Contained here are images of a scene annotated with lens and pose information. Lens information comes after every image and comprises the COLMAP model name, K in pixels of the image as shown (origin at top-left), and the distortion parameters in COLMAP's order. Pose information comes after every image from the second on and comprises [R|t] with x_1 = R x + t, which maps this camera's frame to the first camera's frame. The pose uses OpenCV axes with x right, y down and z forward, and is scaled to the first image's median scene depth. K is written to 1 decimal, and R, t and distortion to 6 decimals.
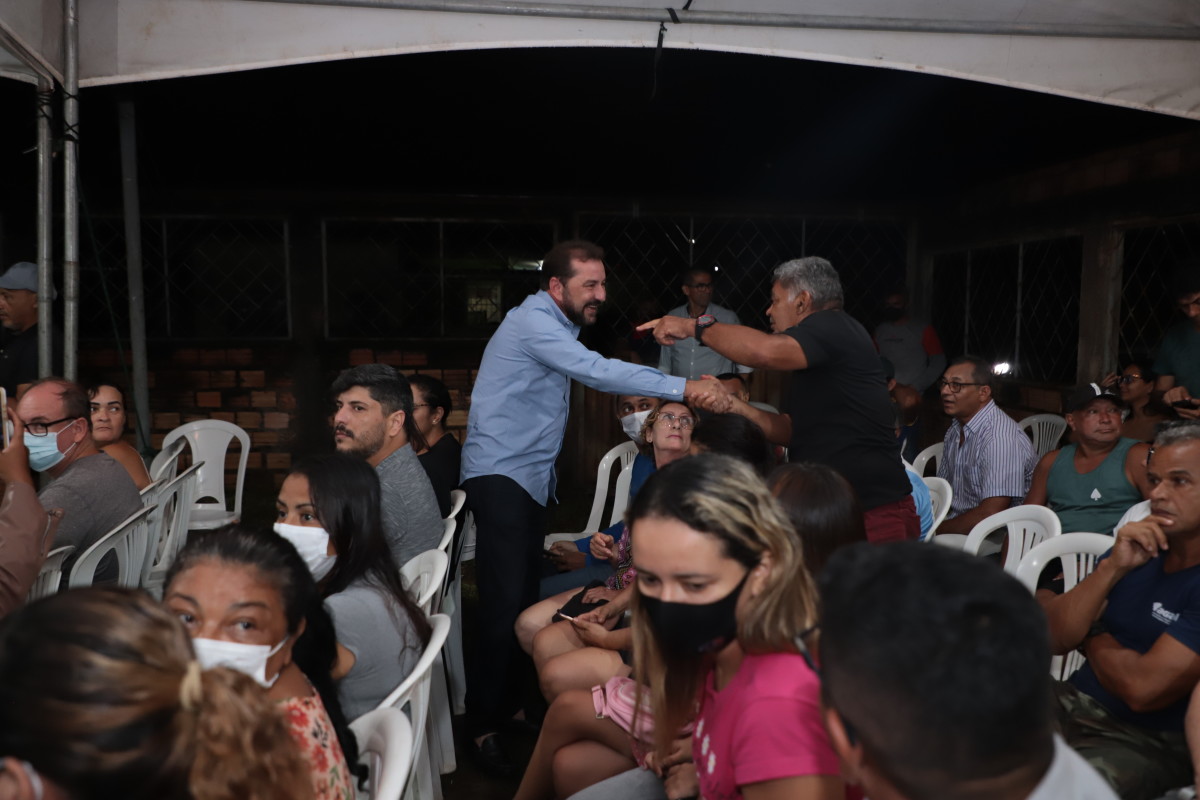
lens RADIAL K [[1016.0, 0, 600.0], [0, 1016.0, 400.0], [0, 0, 1]] dist [-0.005780, -0.002497]
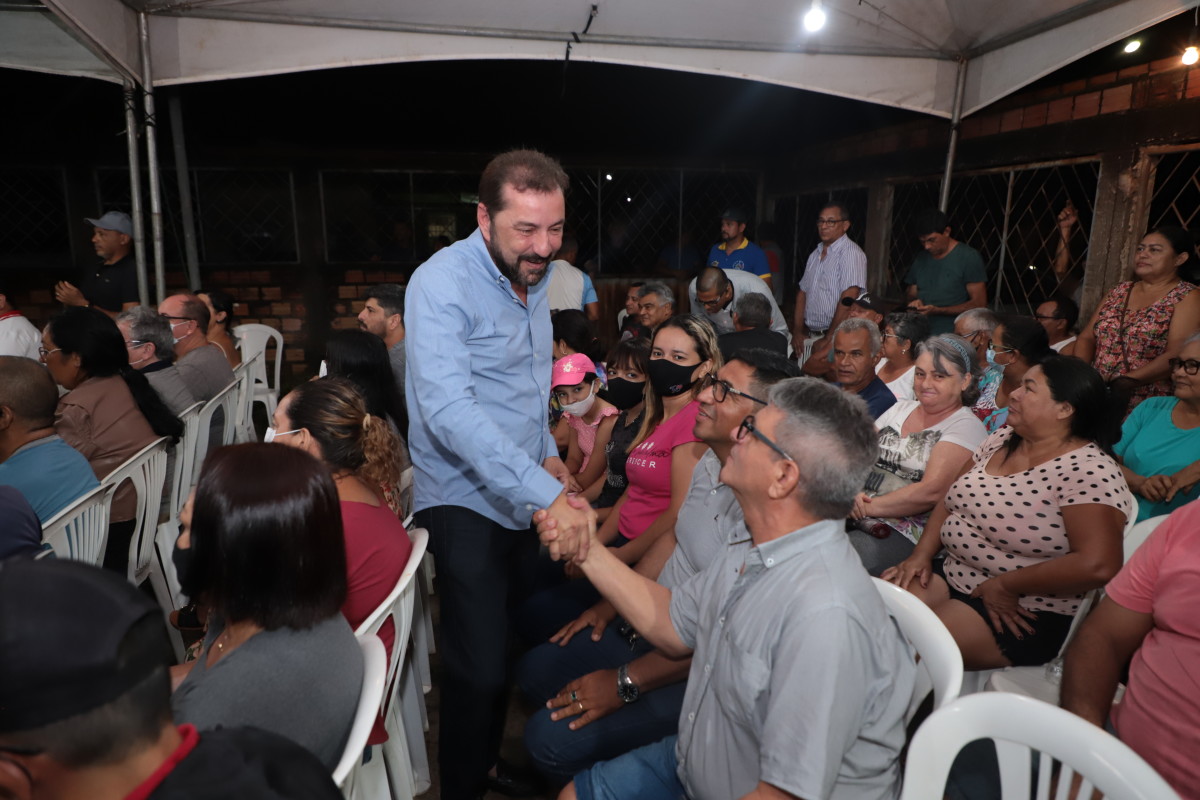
lens RADIAL K [[761.3, 0, 600.0], [0, 761.3, 400.0], [0, 0, 1]] dist [-0.002062, -0.000941]
pose [[0.996367, -0.021206, 0.082479, 0.005616], [0.010965, 0.992384, 0.122692, 0.000059], [-0.084452, -0.121342, 0.989012, -0.128427]]
